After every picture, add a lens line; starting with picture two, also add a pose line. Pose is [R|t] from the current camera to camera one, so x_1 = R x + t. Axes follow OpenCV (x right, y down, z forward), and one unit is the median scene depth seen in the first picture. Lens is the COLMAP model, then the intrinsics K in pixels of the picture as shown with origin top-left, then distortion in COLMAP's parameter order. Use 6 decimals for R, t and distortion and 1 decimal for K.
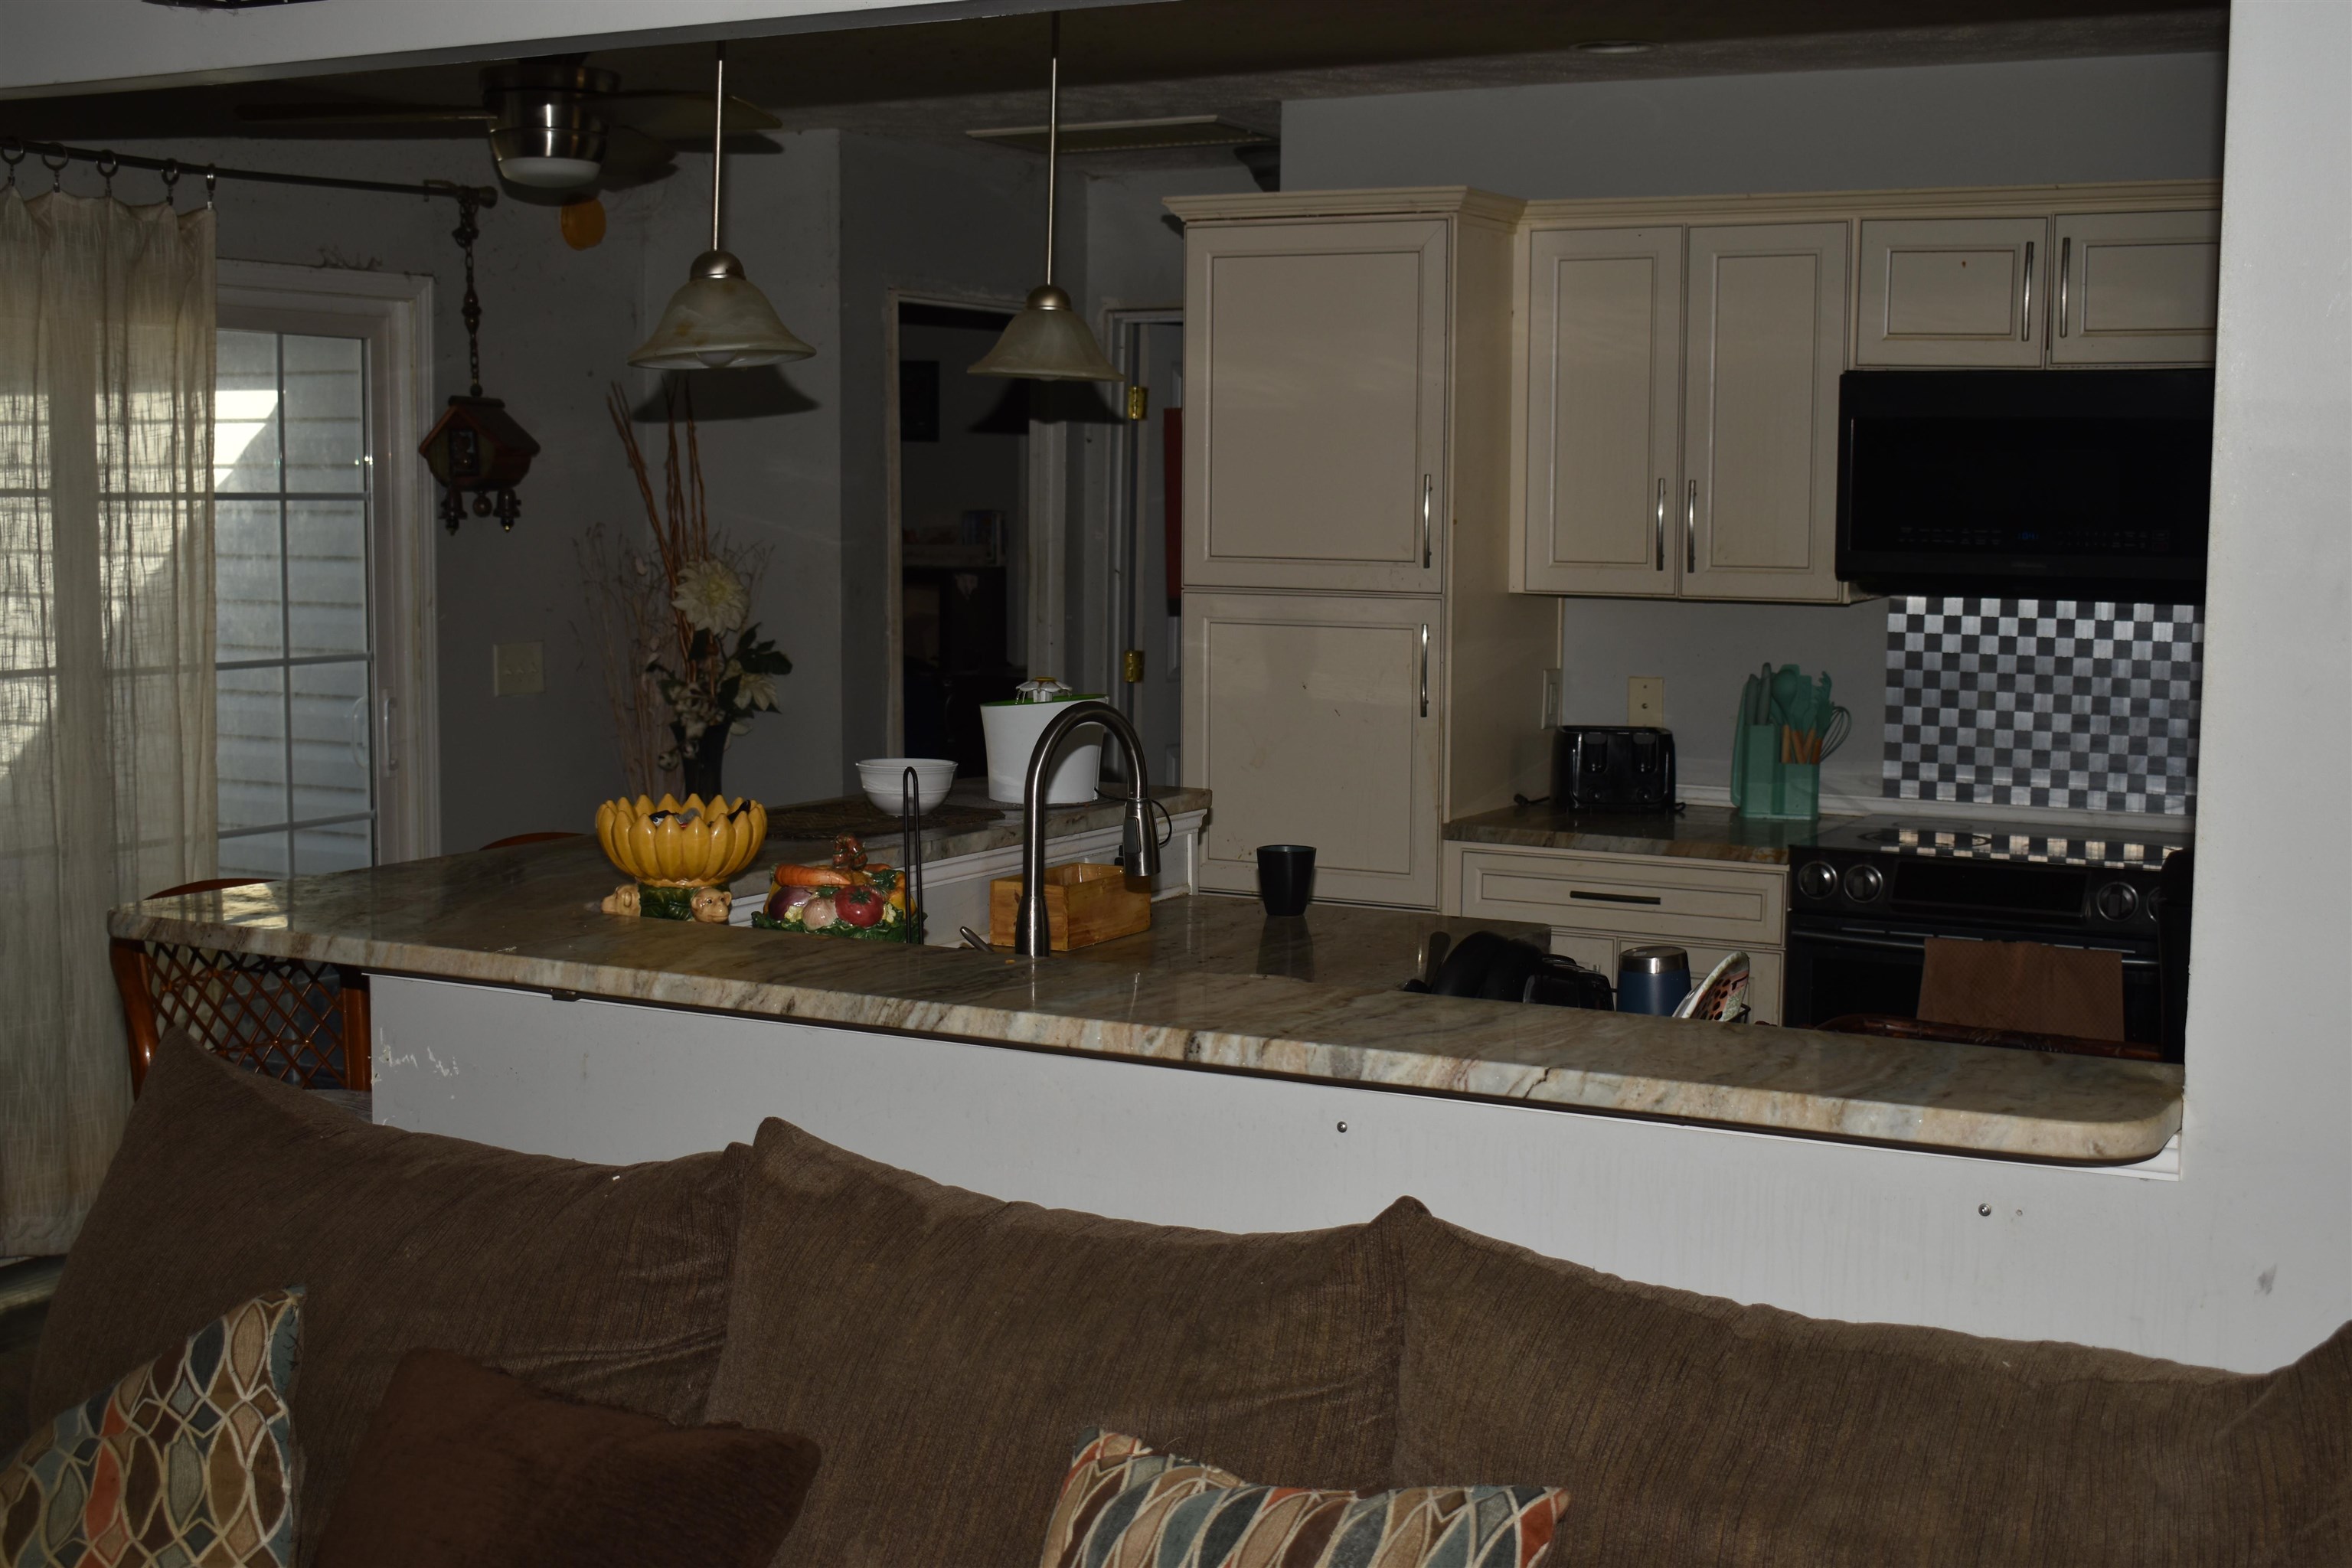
lens RADIAL K [[2923.2, 0, 1176.2], [0, 2923.2, 826.6], [0, 0, 1]] dist [-0.079622, 0.002113]
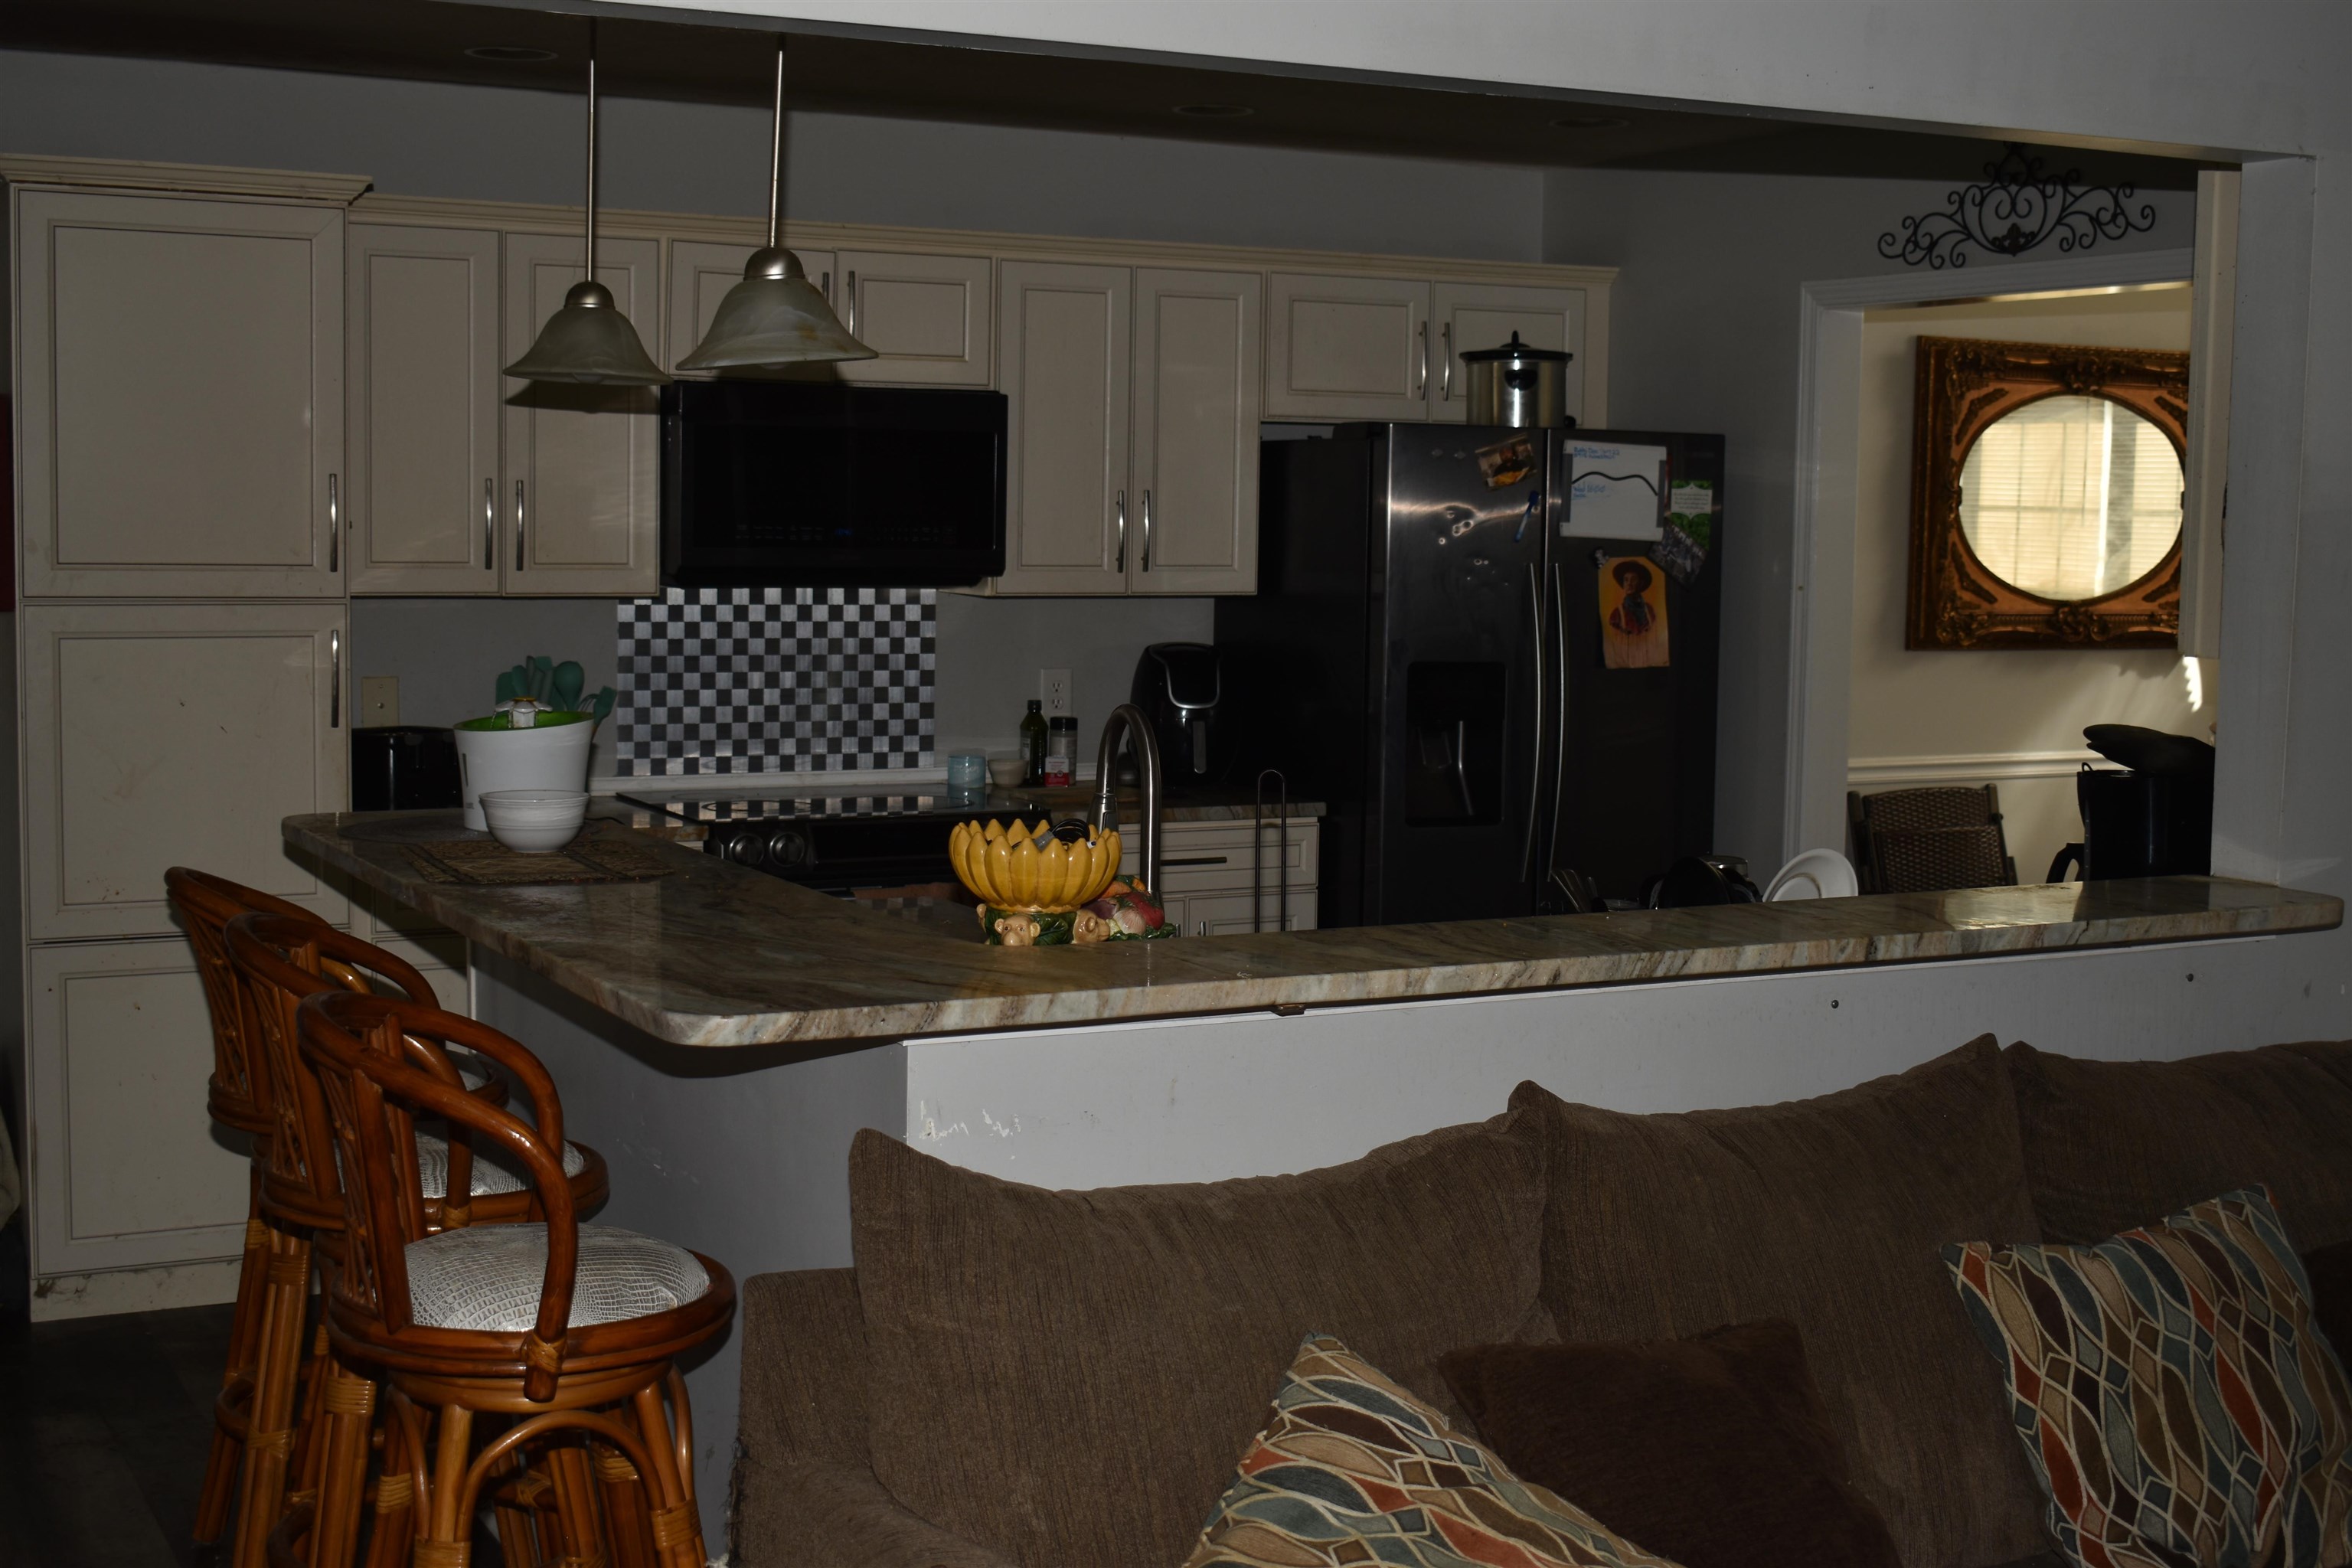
lens RADIAL K [[2987.7, 0, 1176.2], [0, 2987.7, 734.9], [0, 0, 1]] dist [-0.021734, -0.042034]
pose [[0.550460, -0.064348, 0.832378, -0.610131], [0.082748, 0.996321, 0.022300, -0.036326], [-0.830751, 0.056602, 0.553759, 0.247865]]
